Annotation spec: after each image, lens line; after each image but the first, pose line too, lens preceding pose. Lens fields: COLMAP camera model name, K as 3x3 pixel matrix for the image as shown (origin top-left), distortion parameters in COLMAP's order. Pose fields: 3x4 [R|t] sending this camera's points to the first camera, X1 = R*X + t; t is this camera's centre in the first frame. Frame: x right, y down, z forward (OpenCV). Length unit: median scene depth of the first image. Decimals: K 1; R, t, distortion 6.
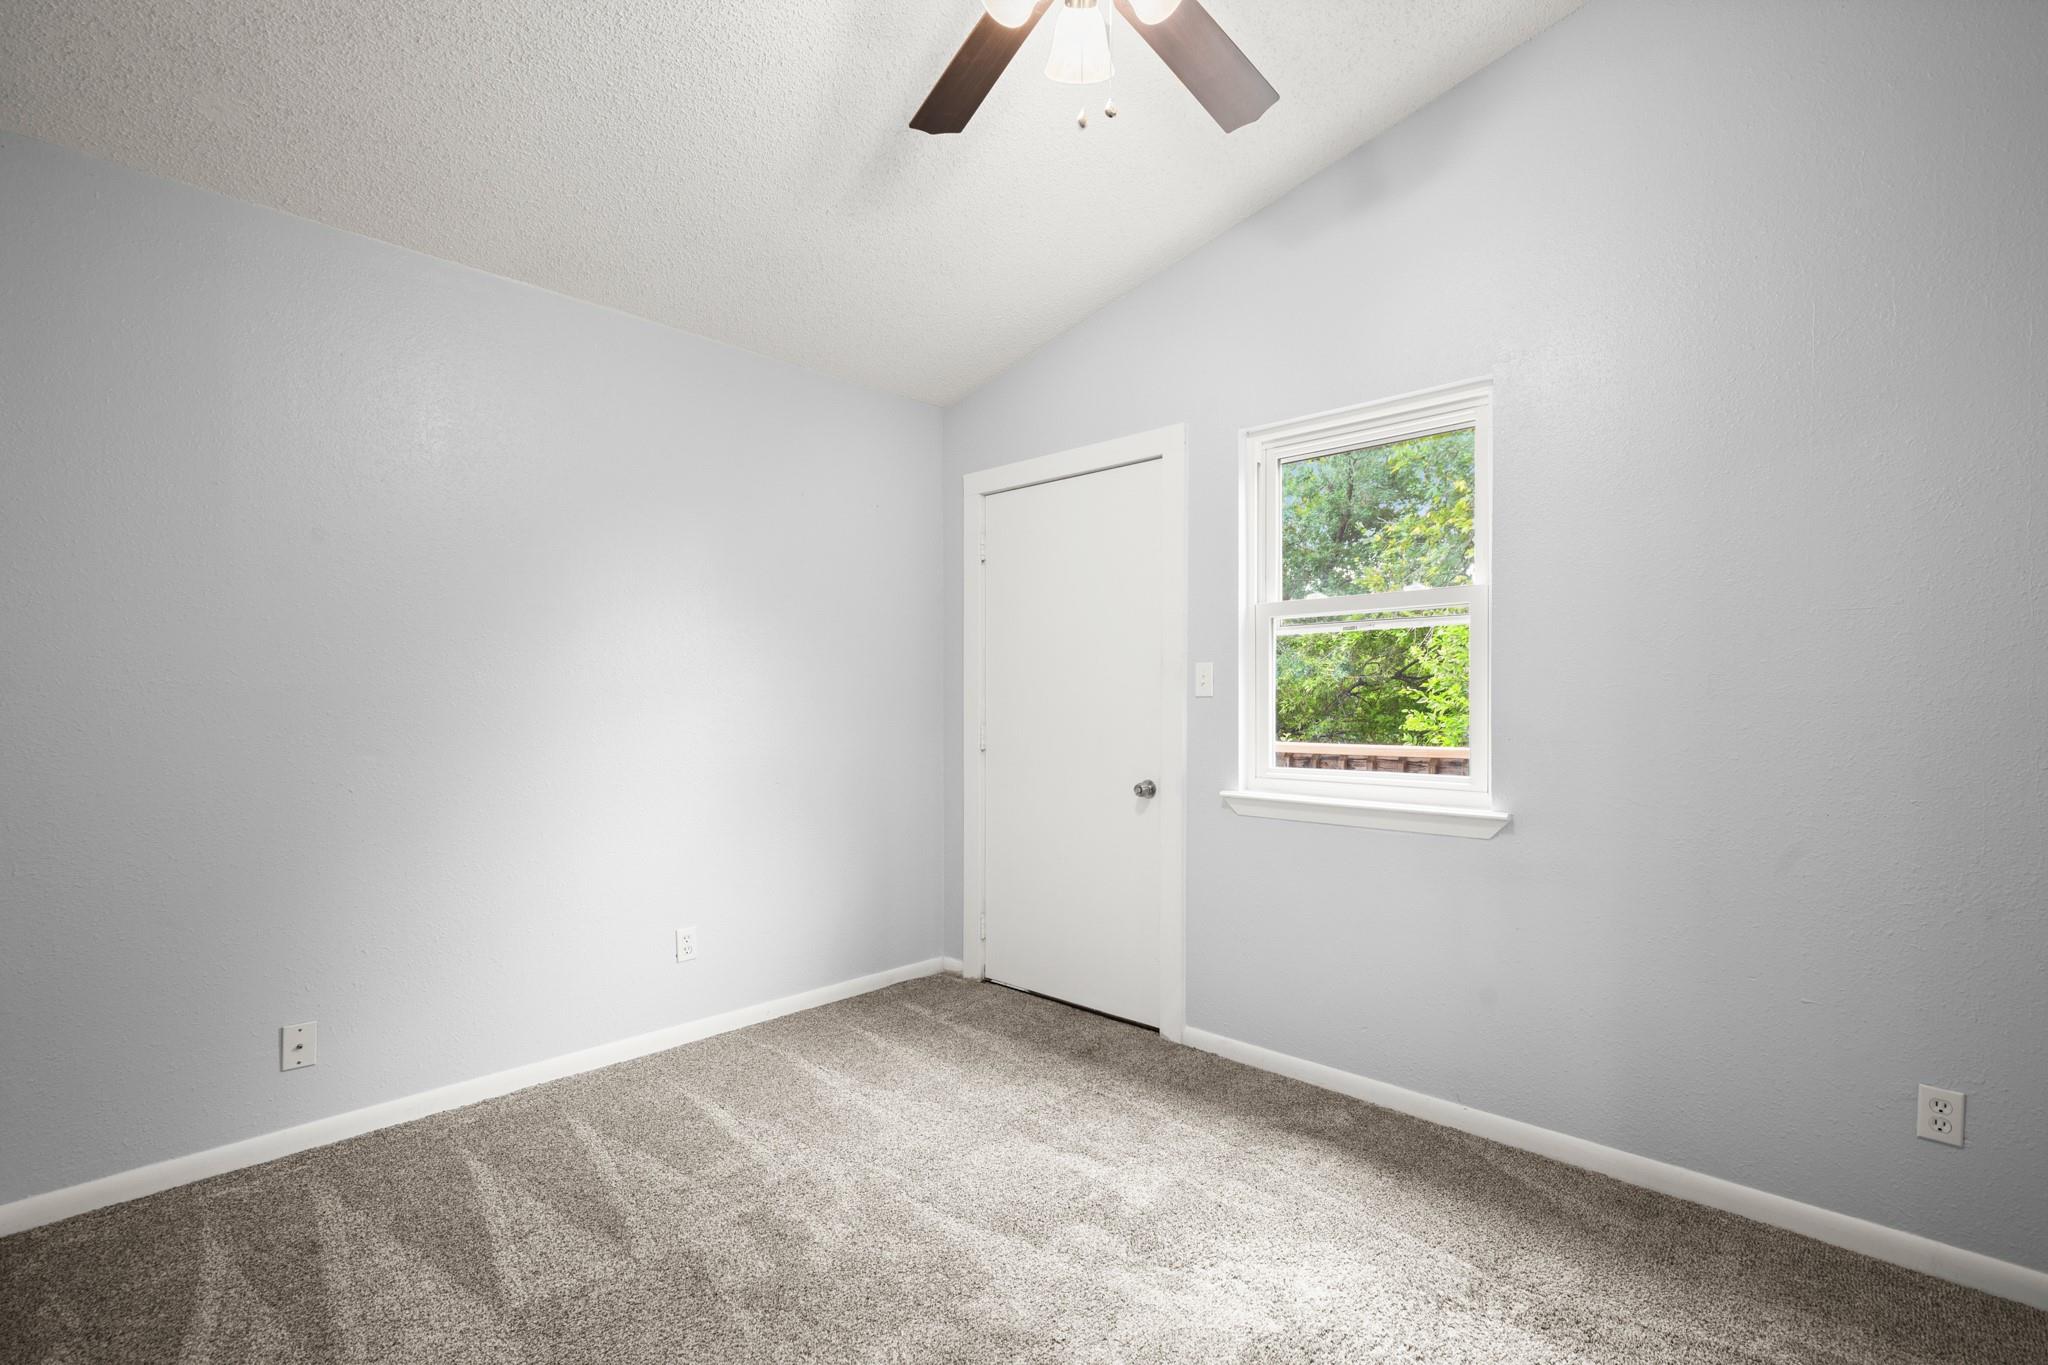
lens RADIAL K [[935.0, 0, 1023.5], [0, 935.0, 691.7], [0, 0, 1]] dist [-0.002927, 0.000282]
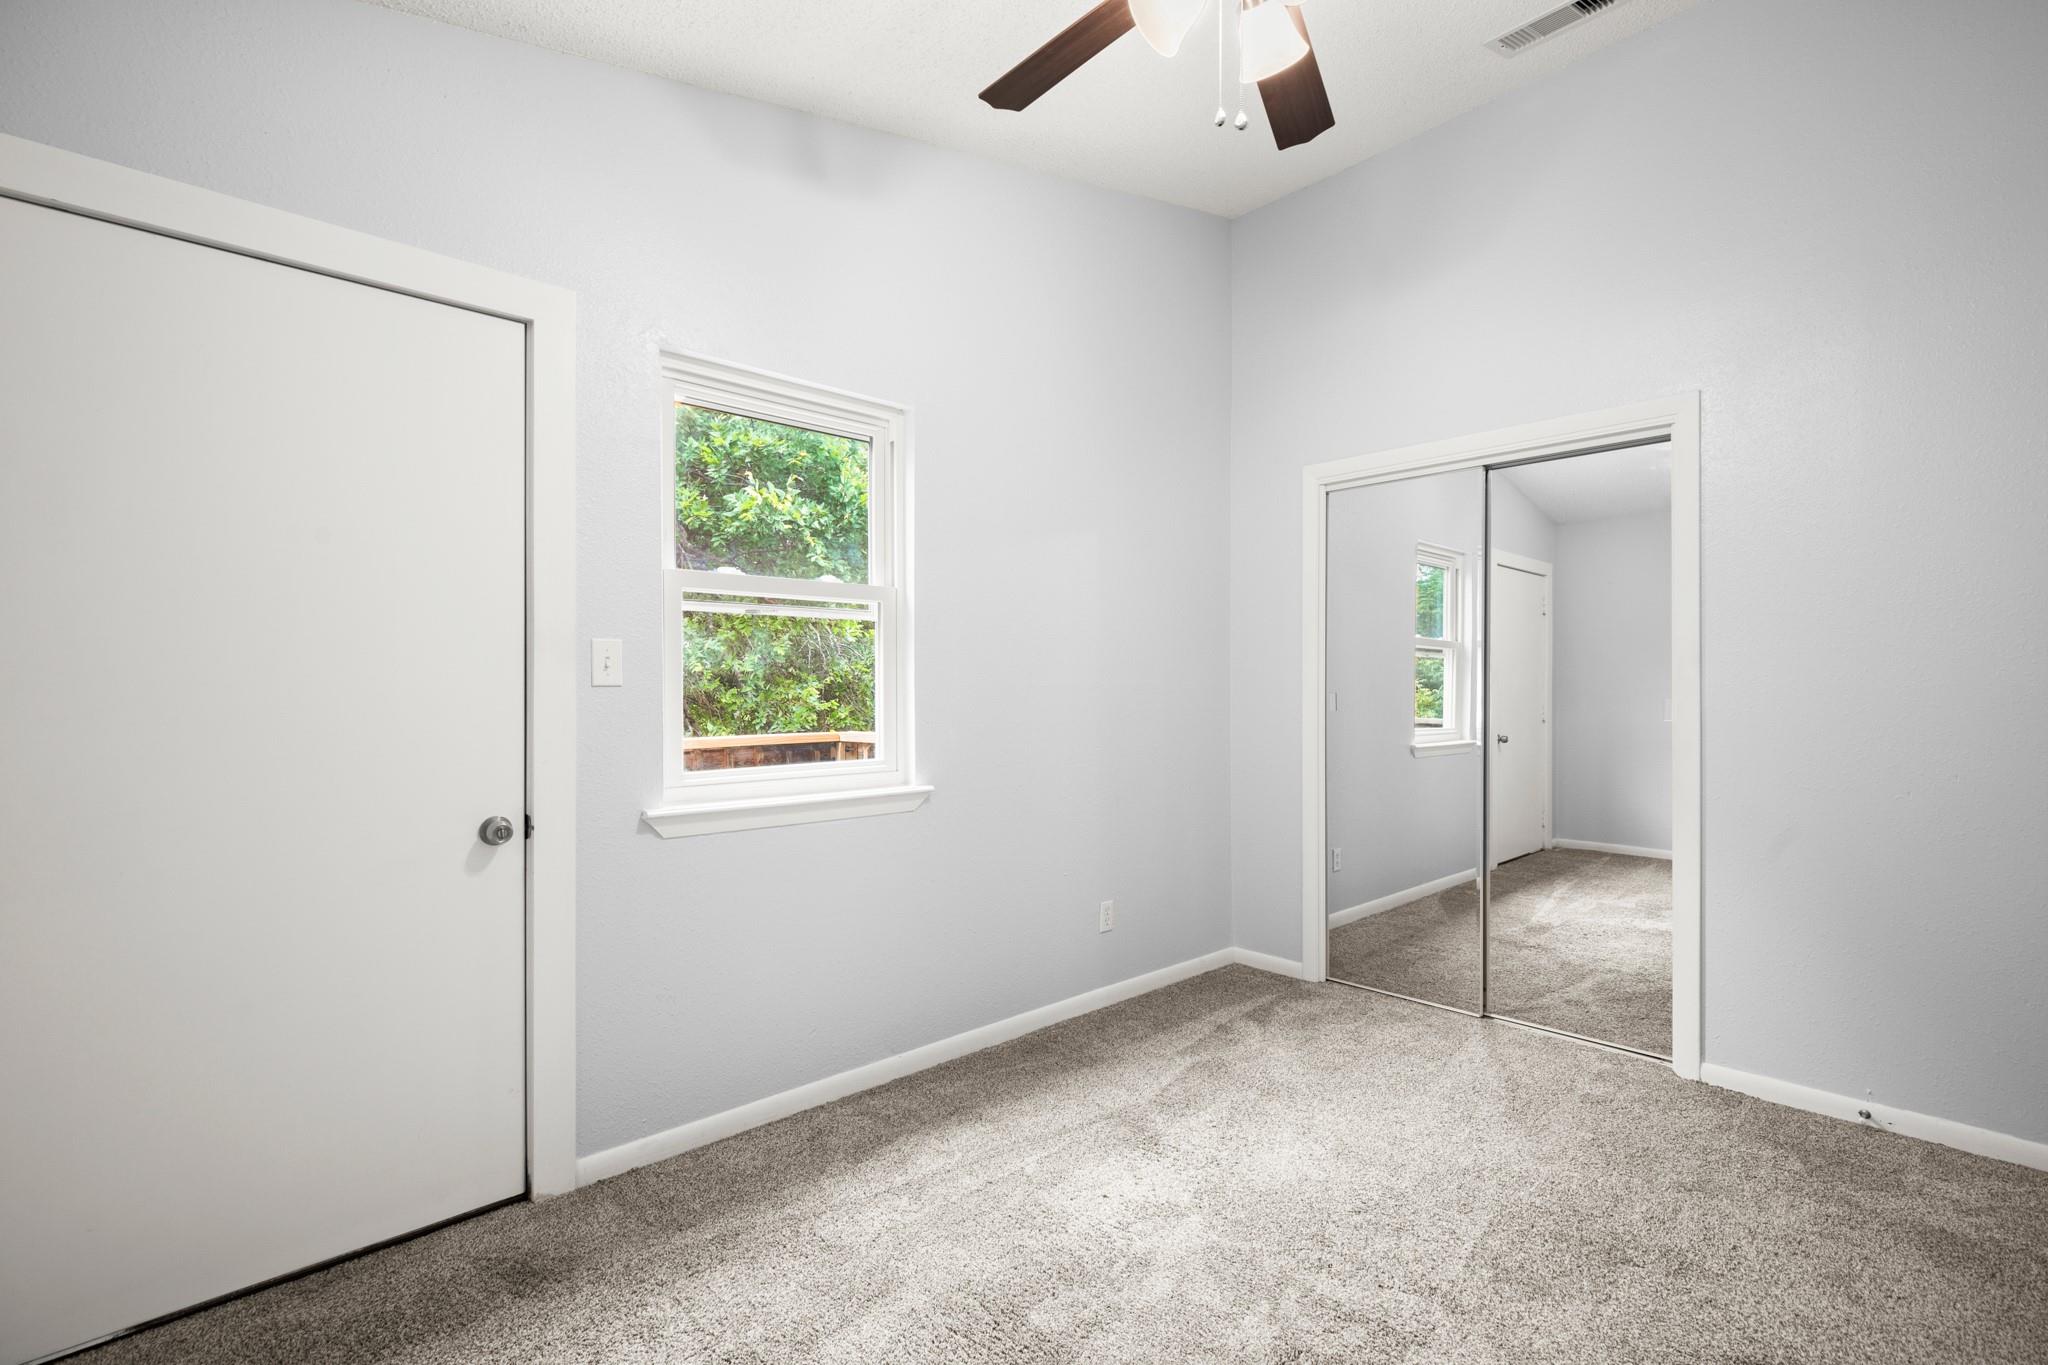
lens RADIAL K [[935.0, 0, 1023.6], [0, 935.0, 681.0], [0, 0, 1]] dist [-0.002927, 0.000282]
pose [[0.053718, 0.013705, 0.998462, -0.581413], [0.003322, 0.999898, -0.013903, 0.015174], [-0.998551, 0.004064, 0.053667, 0.728144]]
